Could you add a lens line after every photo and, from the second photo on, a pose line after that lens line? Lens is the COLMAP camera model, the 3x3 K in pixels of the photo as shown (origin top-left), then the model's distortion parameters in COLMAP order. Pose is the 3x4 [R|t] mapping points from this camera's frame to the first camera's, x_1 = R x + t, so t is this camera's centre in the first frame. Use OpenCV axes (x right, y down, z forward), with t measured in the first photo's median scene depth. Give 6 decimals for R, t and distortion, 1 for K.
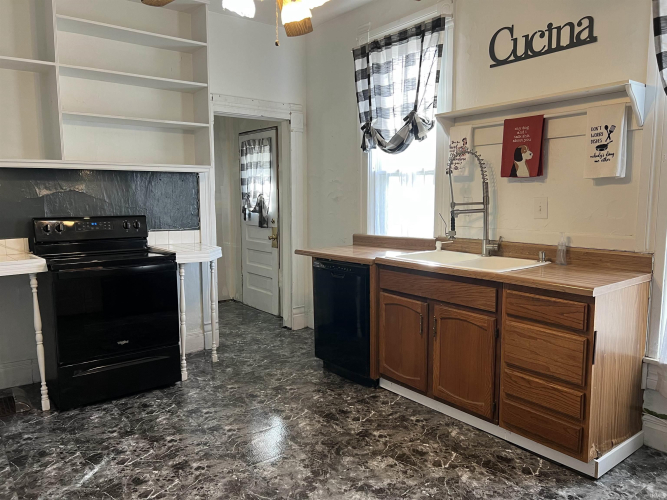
lens RADIAL K [[508.6, 0, 331.5], [0, 508.6, 250.2], [0, 0, 1]] dist [0.006551, -0.001948]
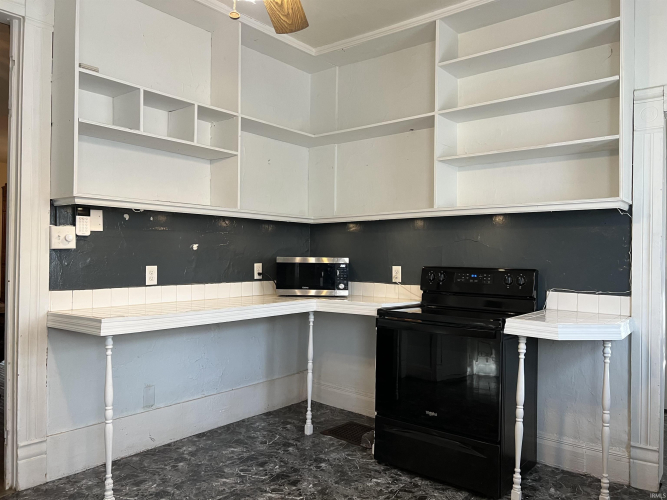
lens RADIAL K [[508.6, 0, 332.2], [0, 508.6, 250.9], [0, 0, 1]] dist [0.006551, -0.001948]
pose [[0.223208, 0.003101, -0.974766, 0.487988], [-0.111928, 0.993462, -0.022469, -0.066562], [0.968323, 0.114119, 0.222096, 0.785821]]
